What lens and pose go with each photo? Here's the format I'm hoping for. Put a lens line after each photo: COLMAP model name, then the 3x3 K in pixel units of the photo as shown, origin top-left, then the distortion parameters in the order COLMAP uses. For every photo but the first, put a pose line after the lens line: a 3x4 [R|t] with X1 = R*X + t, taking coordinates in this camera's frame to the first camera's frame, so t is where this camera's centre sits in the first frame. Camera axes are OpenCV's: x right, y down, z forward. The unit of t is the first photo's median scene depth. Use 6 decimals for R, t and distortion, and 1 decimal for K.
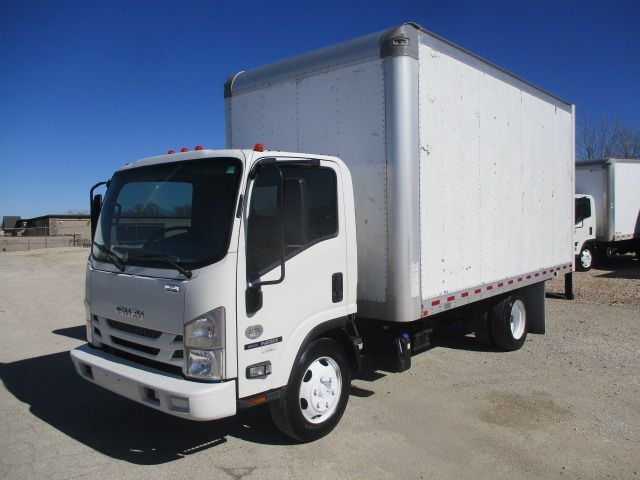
lens RADIAL K [[536.1, 0, 320.0], [0, 536.1, 240.0], [0, 0, 1]] dist [-0.008012, -0.000891]
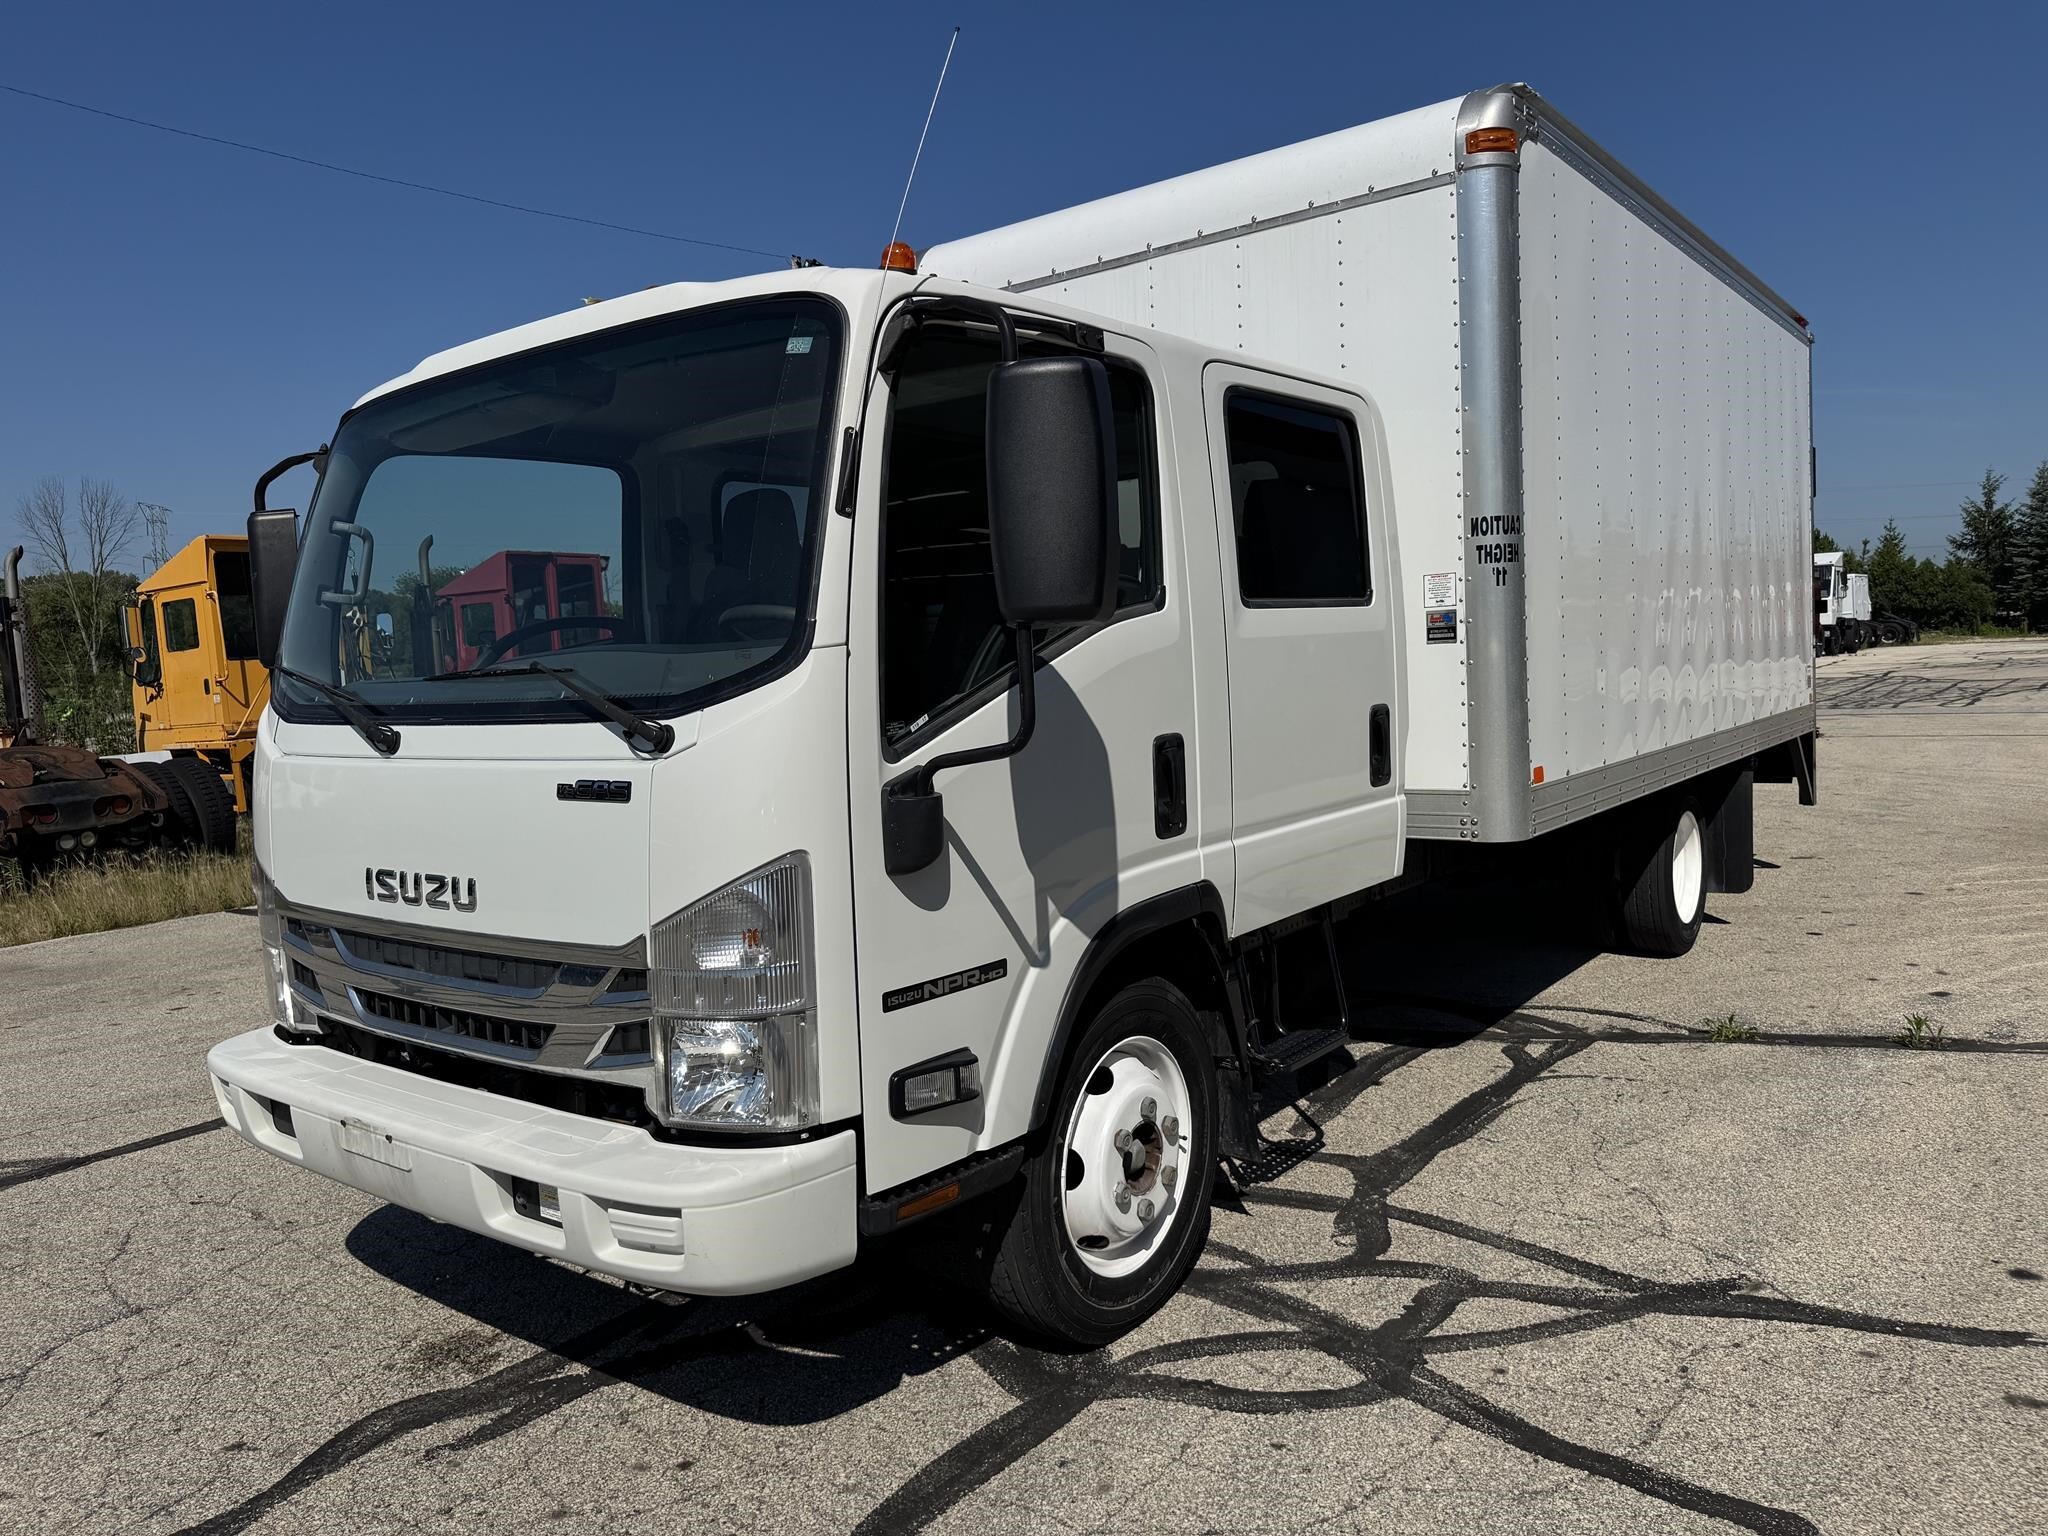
lens RADIAL K [[1485.0, 0, 1024.0], [0, 1485.0, 768.0], [0, 0, 1]] dist [0.060698, -0.000325]
pose [[0.997938, -0.033287, 0.054876, -0.103602], [0.031578, 0.998998, 0.031729, 0.060179], [-0.055878, -0.029931, 0.997989, 0.250916]]
